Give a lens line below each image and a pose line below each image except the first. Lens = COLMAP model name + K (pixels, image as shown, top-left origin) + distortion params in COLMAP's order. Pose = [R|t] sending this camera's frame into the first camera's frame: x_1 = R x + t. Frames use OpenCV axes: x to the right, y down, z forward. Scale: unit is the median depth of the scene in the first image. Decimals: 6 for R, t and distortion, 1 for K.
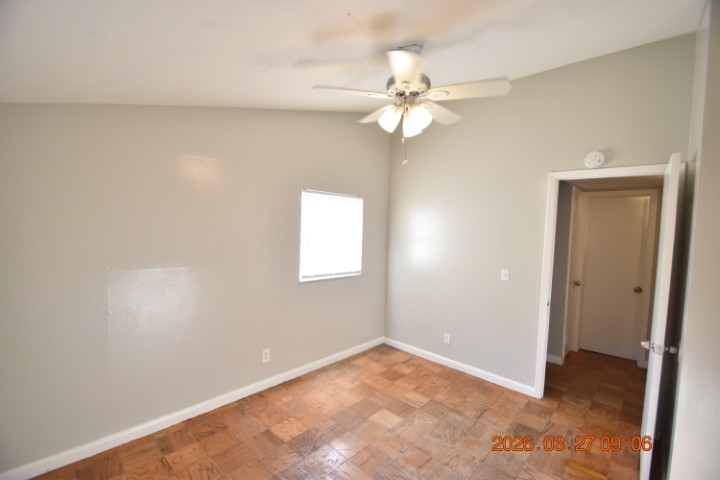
lens RADIAL K [[314.0, 0, 358.7], [0, 314.0, 242.0], [0, 0, 1]] dist [-0.018515, -0.004907]
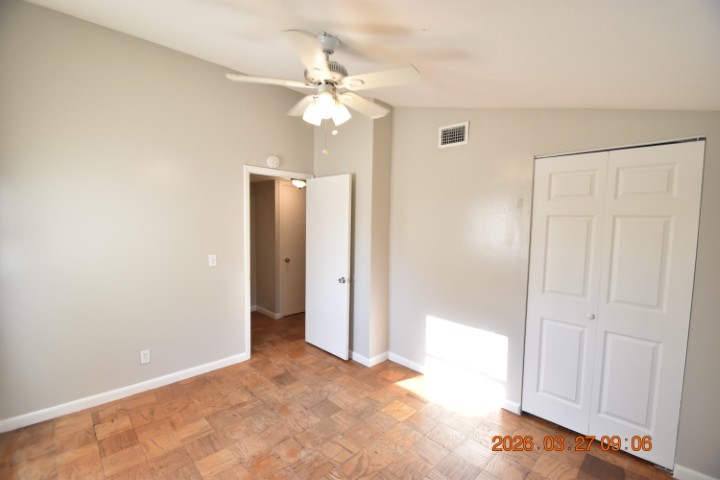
lens RADIAL K [[314.0, 0, 357.5], [0, 314.0, 241.4], [0, 0, 1]] dist [-0.018515, -0.004907]
pose [[0.034028, -0.100022, 0.994403, -0.533095], [0.036996, 0.994424, 0.098758, -0.039694], [-0.998736, 0.033428, 0.037539, 0.526582]]
